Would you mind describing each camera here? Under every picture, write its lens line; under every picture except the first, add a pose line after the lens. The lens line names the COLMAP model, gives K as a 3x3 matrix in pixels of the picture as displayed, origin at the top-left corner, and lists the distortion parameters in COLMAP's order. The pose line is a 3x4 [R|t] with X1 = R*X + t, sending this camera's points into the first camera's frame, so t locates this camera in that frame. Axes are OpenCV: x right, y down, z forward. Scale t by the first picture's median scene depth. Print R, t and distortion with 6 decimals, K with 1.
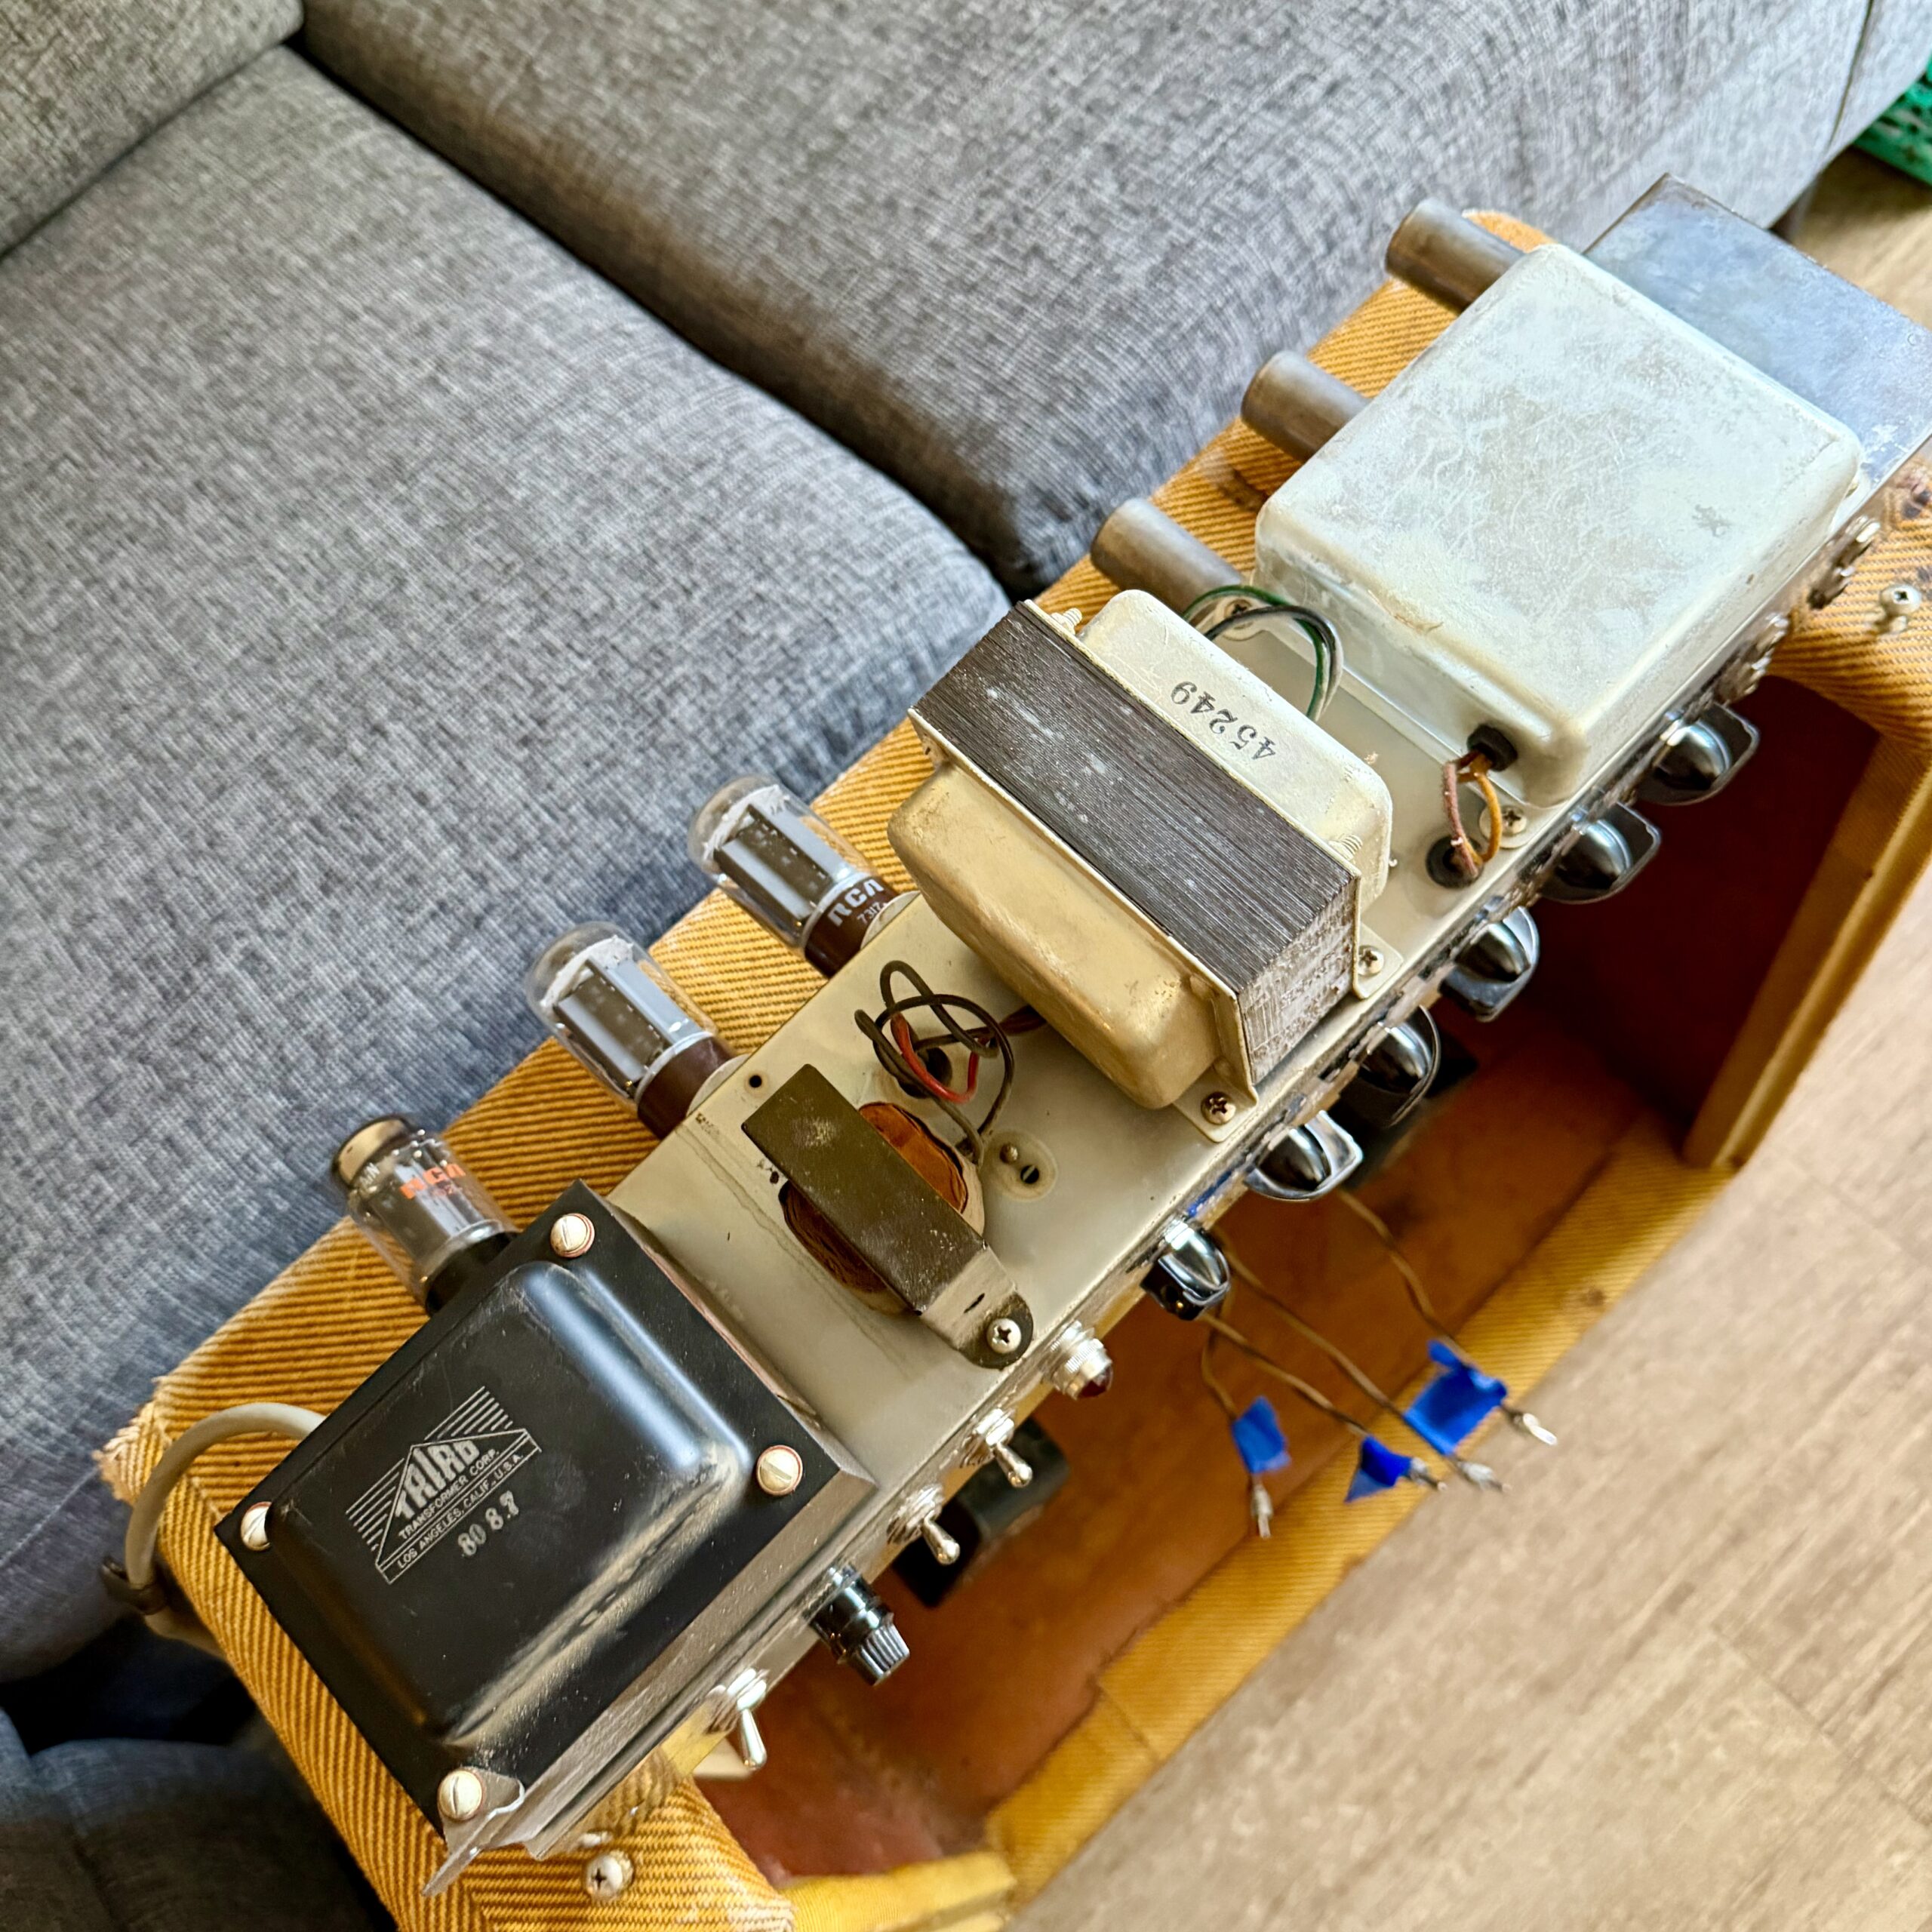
lens RADIAL K [[2159.3, 0, 964.4], [0, 2159.3, 966.4], [0, 0, 1]] dist [0.022561, 0.000000]
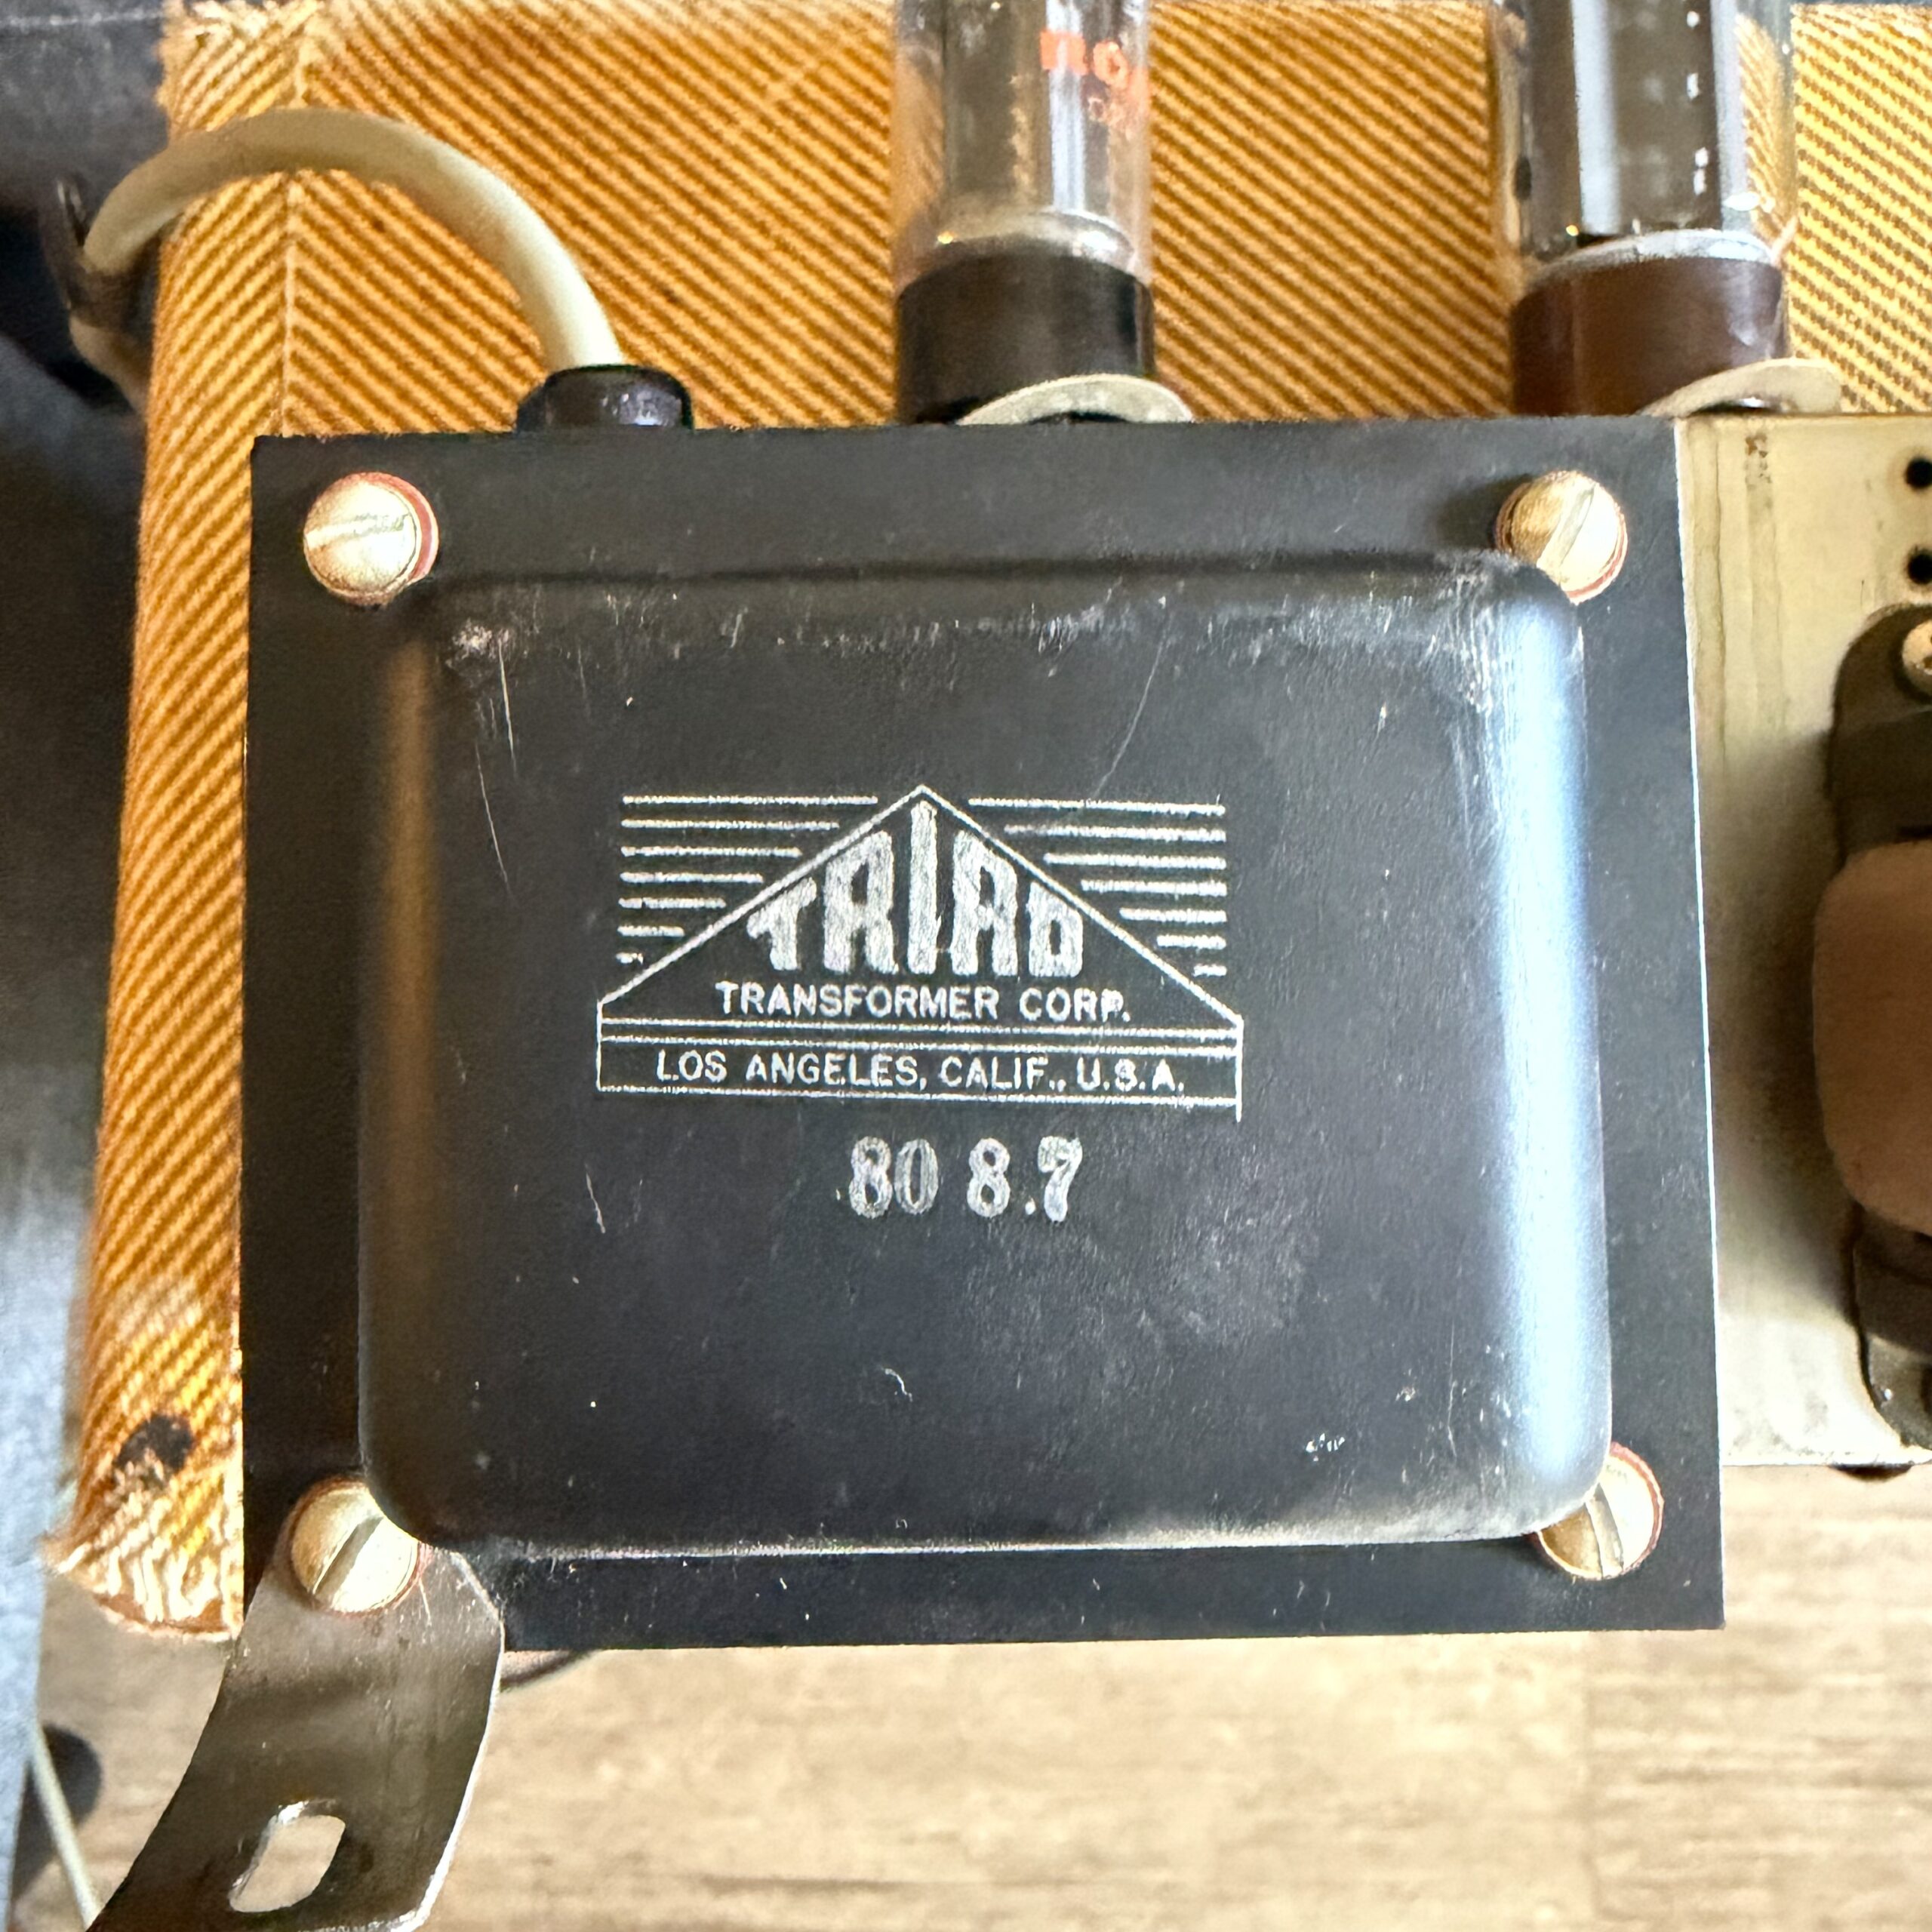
lens RADIAL K [[2159.3, 0, 968.2], [0, 2159.3, 965.7], [0, 0, 1]] dist [0.022561, 0.000000]
pose [[0.722544, 0.677736, 0.136399, -0.276433], [-0.681873, 0.666141, 0.302167, 0.143992], [0.113929, -0.311336, 0.943446, 0.713373]]
